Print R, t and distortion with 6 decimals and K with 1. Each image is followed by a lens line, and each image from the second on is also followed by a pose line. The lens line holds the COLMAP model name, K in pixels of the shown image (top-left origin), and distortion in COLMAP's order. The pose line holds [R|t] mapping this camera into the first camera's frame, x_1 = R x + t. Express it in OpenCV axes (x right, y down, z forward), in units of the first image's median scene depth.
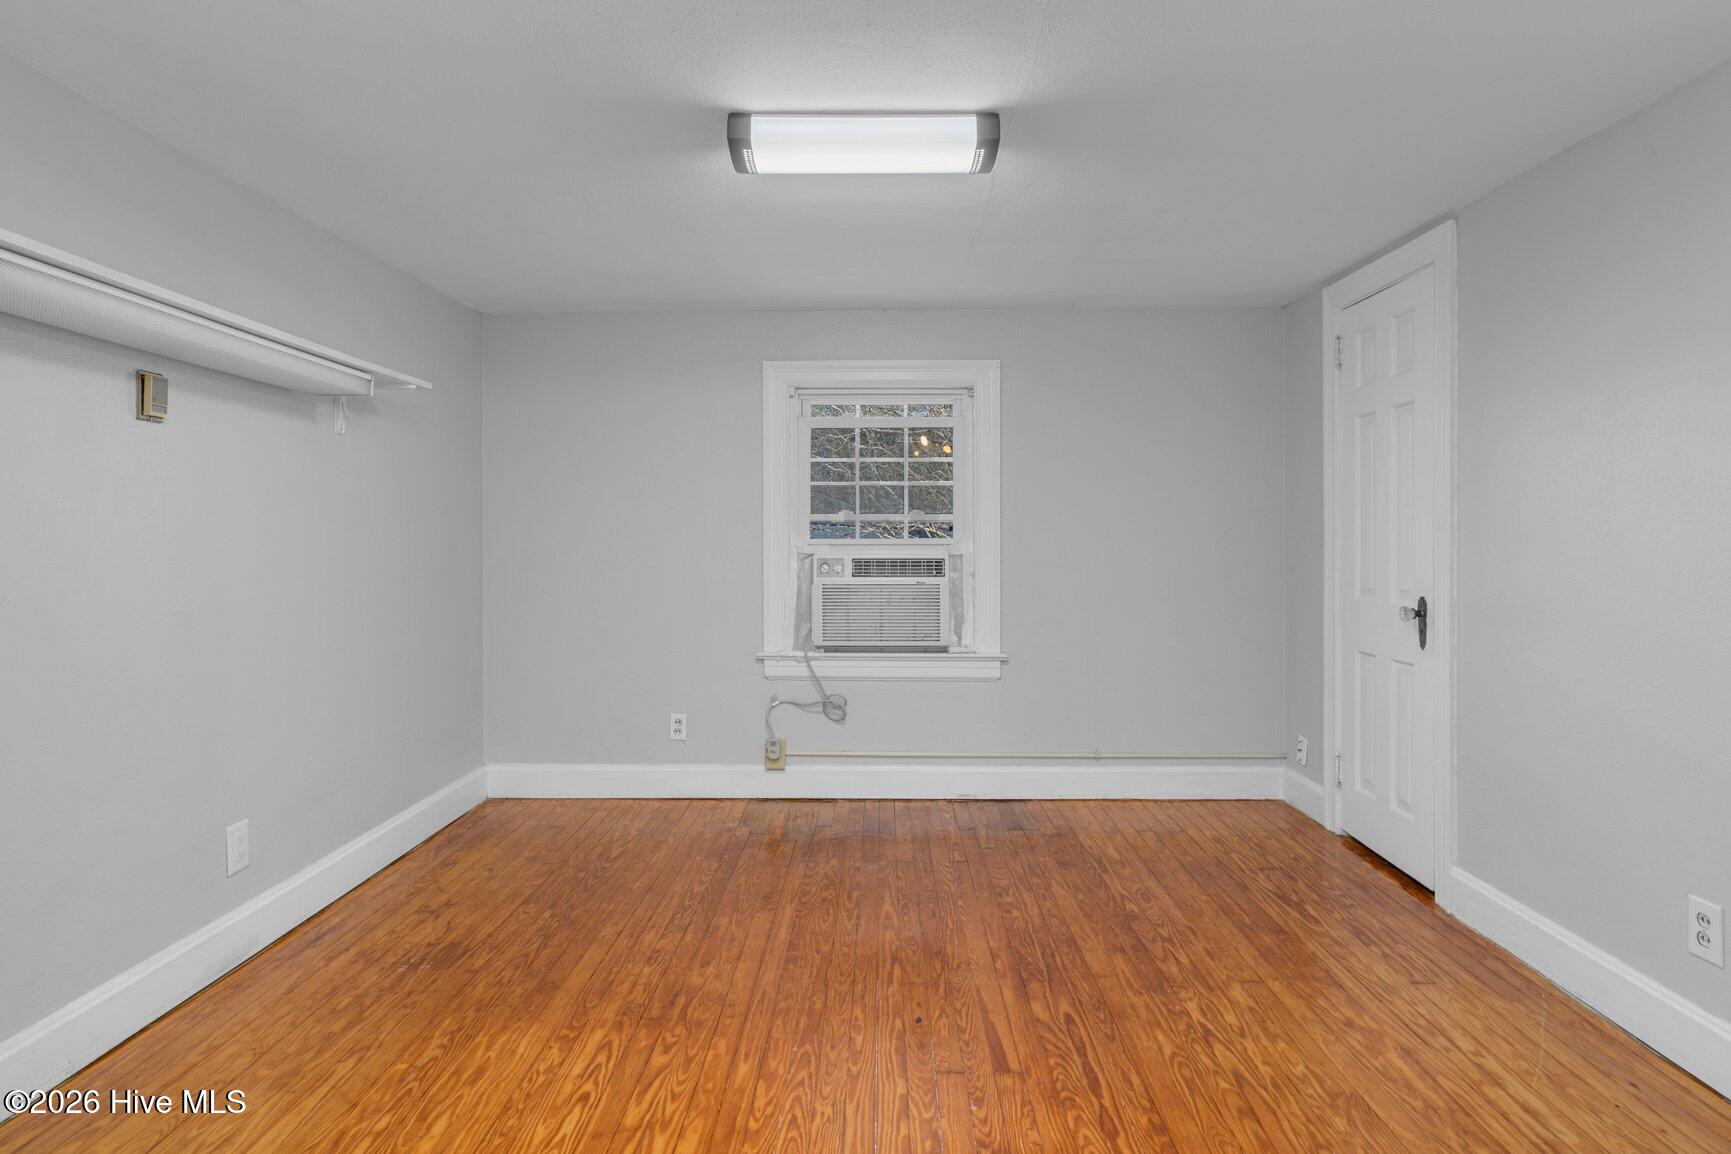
lens RADIAL K [[1001.9, 0, 861.5], [0, 1001.9, 552.5], [0, 0, 1]] dist [-0.000556, 0.000076]
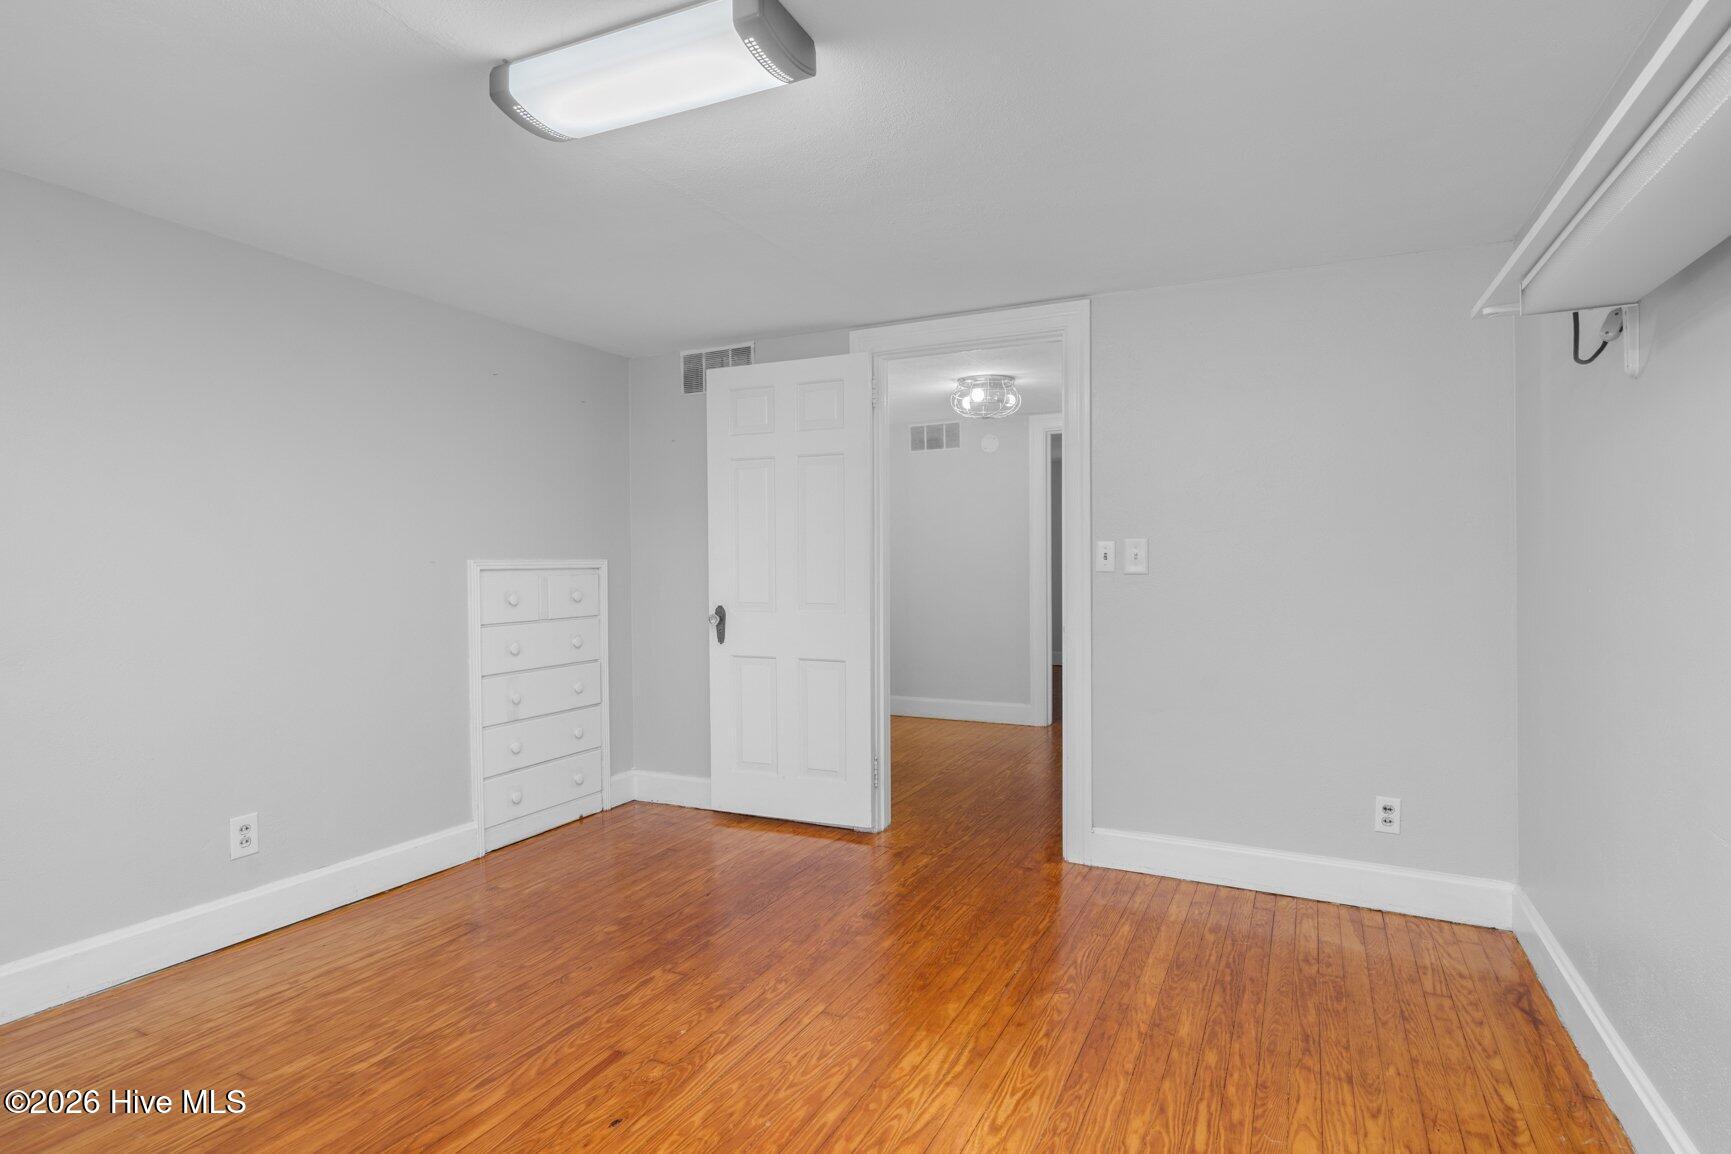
lens RADIAL K [[1001.9, 0, 861.5], [0, 1001.9, 552.5], [0, 0, 1]] dist [-0.000556, 0.000076]
pose [[-0.916868, 0.012148, 0.399005, -0.546339], [0.013011, 0.999915, -0.000547, -0.021292], [-0.398978, 0.004690, -0.916949, 1.914591]]
